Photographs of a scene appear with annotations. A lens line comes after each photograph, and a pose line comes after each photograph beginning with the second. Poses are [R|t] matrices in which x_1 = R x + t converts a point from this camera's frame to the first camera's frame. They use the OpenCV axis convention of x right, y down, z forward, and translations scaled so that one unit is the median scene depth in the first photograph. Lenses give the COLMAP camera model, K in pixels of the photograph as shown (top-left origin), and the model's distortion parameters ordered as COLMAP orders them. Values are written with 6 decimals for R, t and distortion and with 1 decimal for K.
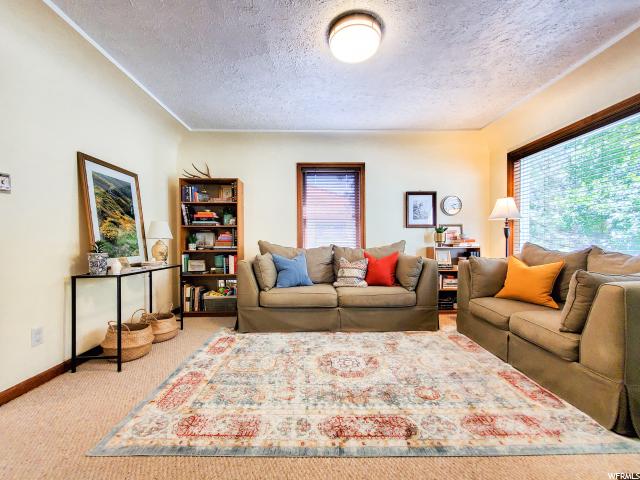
lens RADIAL K [[270.0, 0, 320.0], [0, 270.0, 240.0], [0, 0, 1]] dist [0.012096, 0.000024]
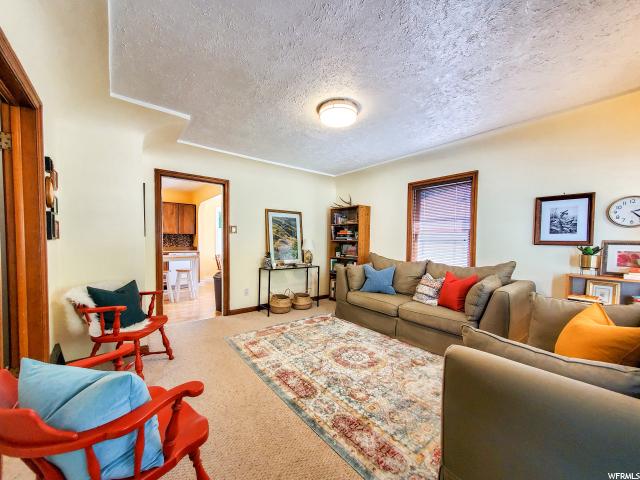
lens RADIAL K [[251.2, 0, 321.1], [0, 251.2, 244.4], [0, 0, 1]] dist [0.000899, -0.000022]
pose [[0.615394, 0.027539, -0.787738, 0.692453], [-0.011590, 0.999598, 0.025891, -0.079351], [0.788134, -0.006804, 0.615466, 0.109134]]
